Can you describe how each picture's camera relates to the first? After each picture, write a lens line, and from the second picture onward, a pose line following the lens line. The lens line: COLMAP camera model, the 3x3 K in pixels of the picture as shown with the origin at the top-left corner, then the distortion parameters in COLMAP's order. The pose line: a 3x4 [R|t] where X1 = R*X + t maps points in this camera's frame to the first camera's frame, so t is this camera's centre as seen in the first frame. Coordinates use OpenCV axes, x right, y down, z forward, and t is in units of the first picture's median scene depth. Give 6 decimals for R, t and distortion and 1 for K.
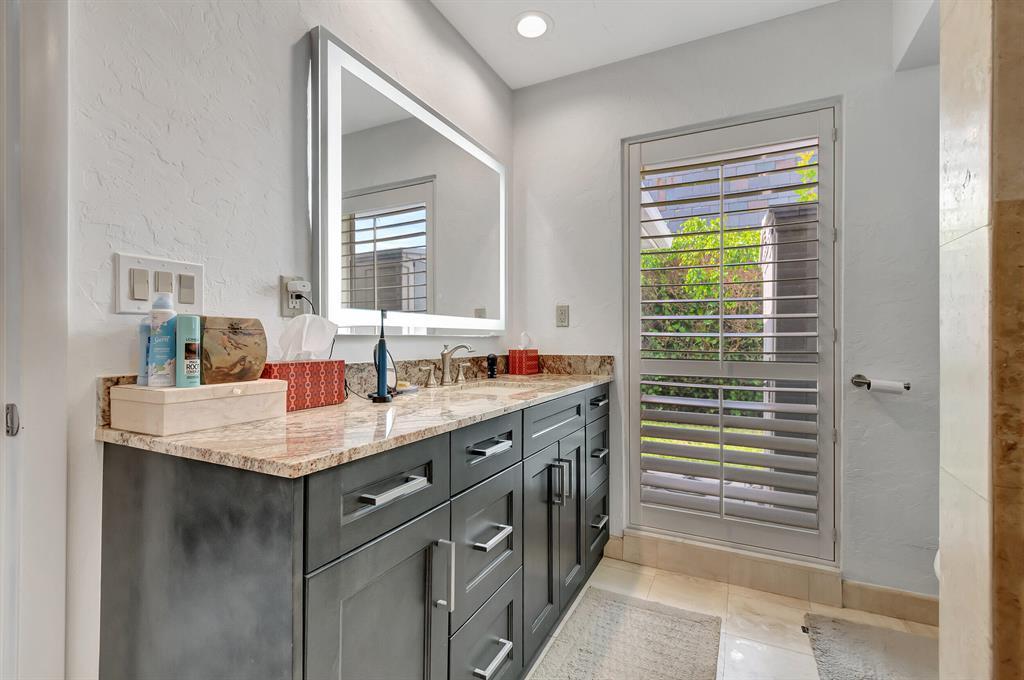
lens RADIAL K [[458.0, 0, 511.5], [0, 458.0, 335.8], [0, 0, 1]] dist [0.001104, -0.000432]
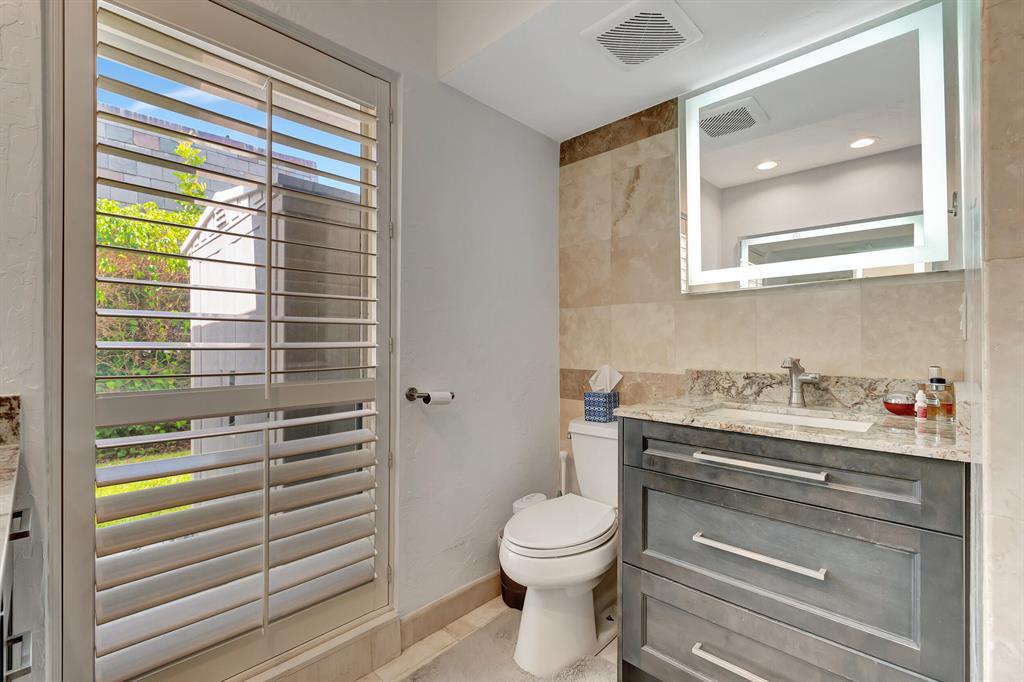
lens RADIAL K [[458.0, 0, 510.5], [0, 458.0, 344.6], [0, 0, 1]] dist [0.001104, -0.000432]
pose [[0.300144, 0.000332, 0.953894, -0.058218], [0.005094, 0.999985, -0.001951, 0.000774], [-0.953880, 0.005445, 0.300138, 0.531538]]
